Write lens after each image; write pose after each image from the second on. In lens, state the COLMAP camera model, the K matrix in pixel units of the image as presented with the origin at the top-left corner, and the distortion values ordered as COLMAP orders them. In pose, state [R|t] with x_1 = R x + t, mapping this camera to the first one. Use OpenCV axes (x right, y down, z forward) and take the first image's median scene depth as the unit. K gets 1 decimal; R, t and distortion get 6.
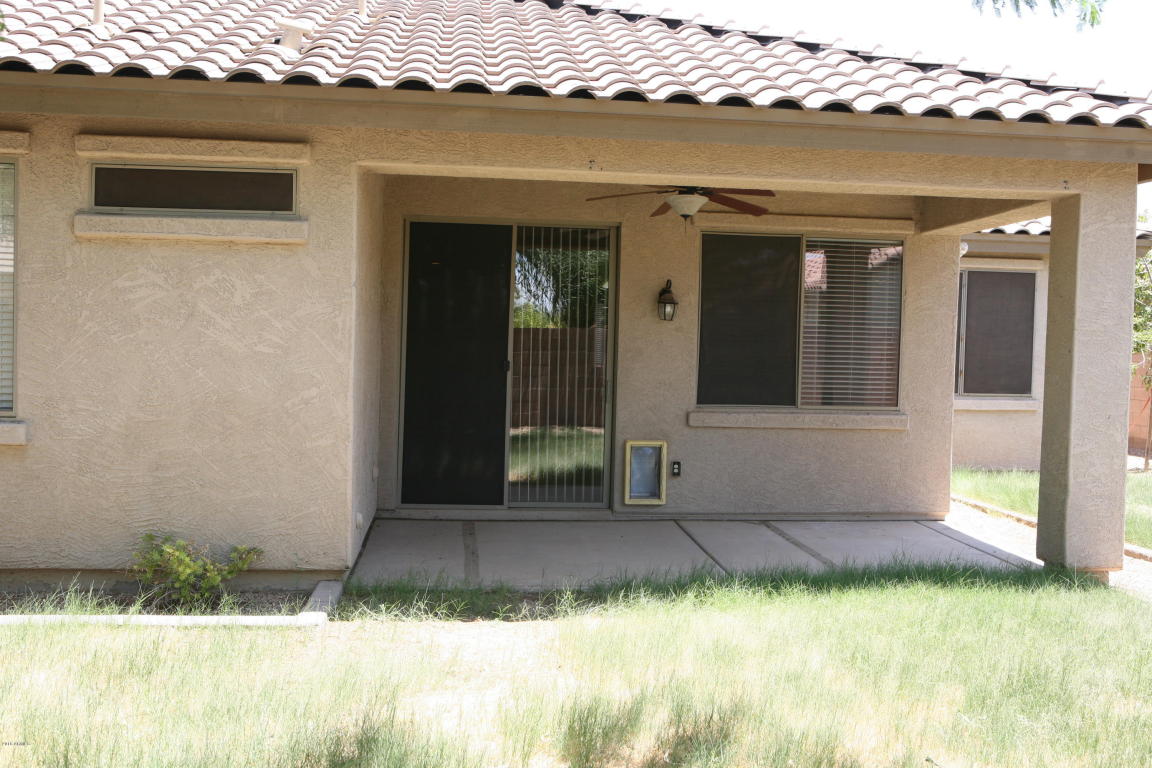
lens RADIAL K [[1190.9, 0, 576.0], [0, 1190.9, 384.0], [0, 0, 1]] dist [0.001318, -0.002193]
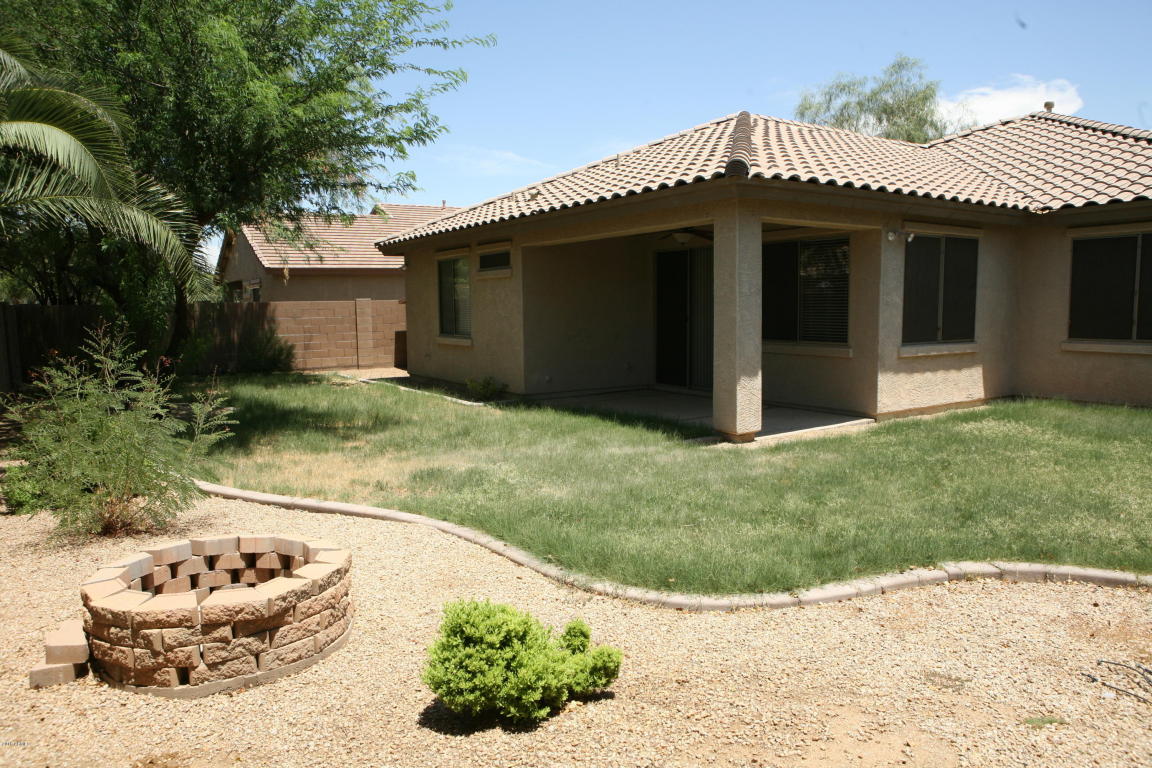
lens RADIAL K [[799.1, 0, 576.0], [0, 799.1, 384.0], [0, 0, 1]] dist [-0.109960, 0.083182]
pose [[0.434414, 0.061675, -0.898599, 0.866692], [-0.005189, 0.997808, 0.065976, 0.005128], [0.900699, -0.023998, 0.433781, 0.182133]]
